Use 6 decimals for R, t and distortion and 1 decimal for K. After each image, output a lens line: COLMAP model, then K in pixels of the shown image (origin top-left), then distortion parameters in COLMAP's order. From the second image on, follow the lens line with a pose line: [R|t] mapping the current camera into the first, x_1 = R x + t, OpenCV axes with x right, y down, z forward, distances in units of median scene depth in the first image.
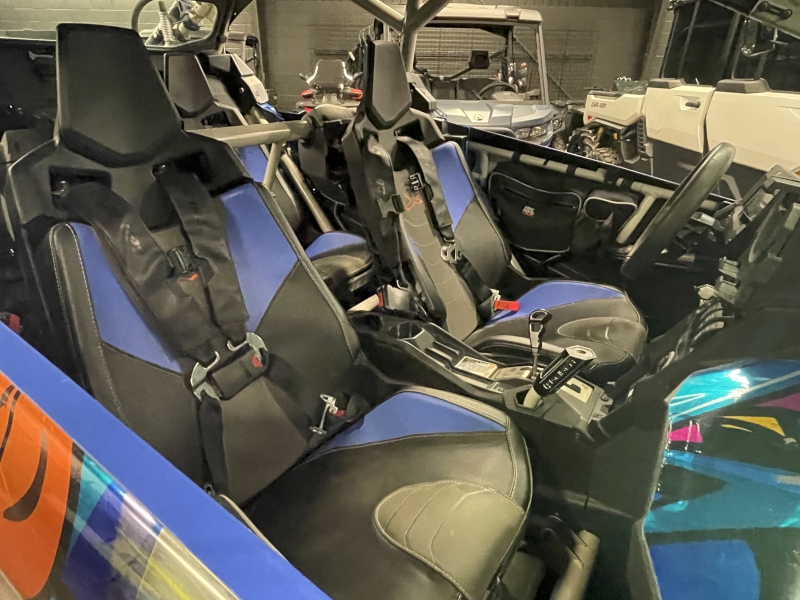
lens RADIAL K [[483.3, 0, 400.0], [0, 483.3, 300.0], [0, 0, 1]] dist [0.001878, 0.000449]
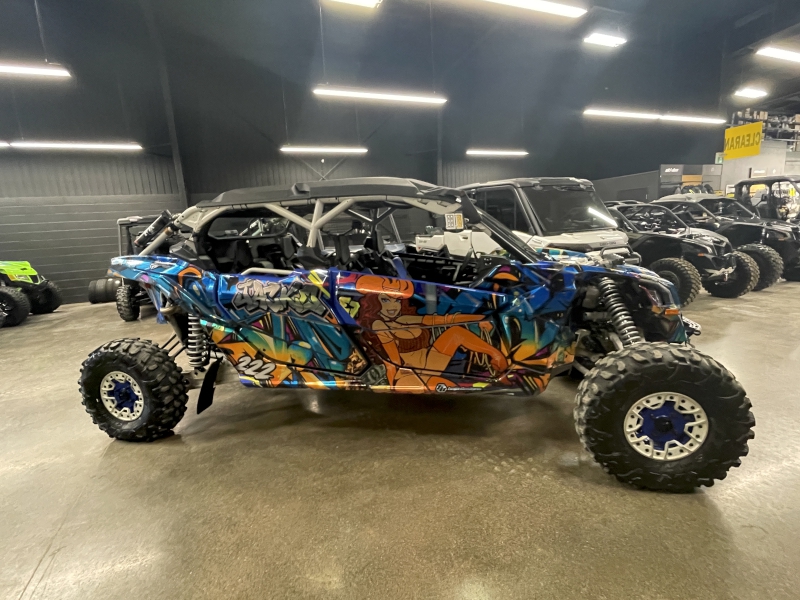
lens RADIAL K [[387.0, 0, 400.0], [0, 387.0, 300.0], [0, 0, 1]] dist [-0.000391, -0.000133]
pose [[0.938821, -0.140224, 0.314567, -0.218423], [0.214495, 0.952657, -0.215493, 0.148440], [-0.269457, 0.269782, 0.924451, -0.384456]]
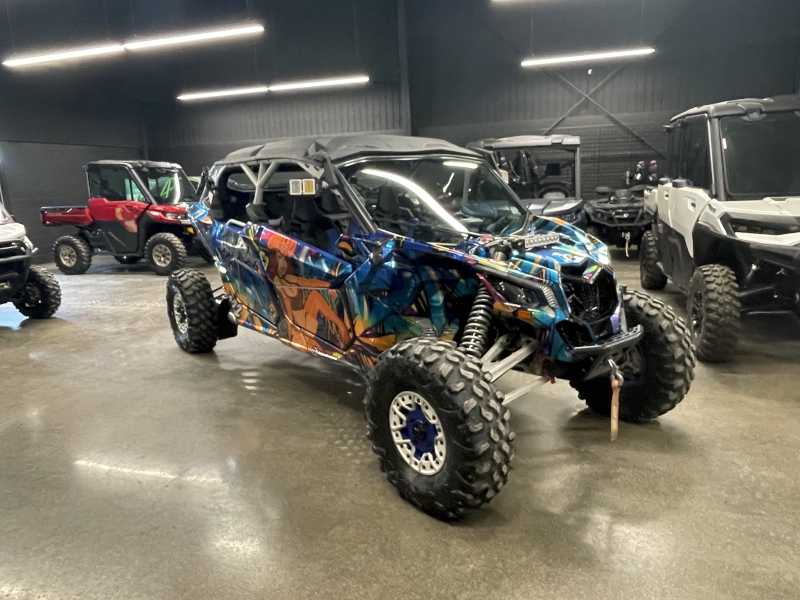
lens RADIAL K [[553.9, 0, 400.0], [0, 553.9, 300.0], [0, 0, 1]] dist [-0.004541, -0.001513]
pose [[0.946048, 0.004885, -0.323988, 0.325782], [-0.075054, 0.975998, -0.204440, 0.237291], [0.315213, 0.217727, 0.923708, -0.557067]]
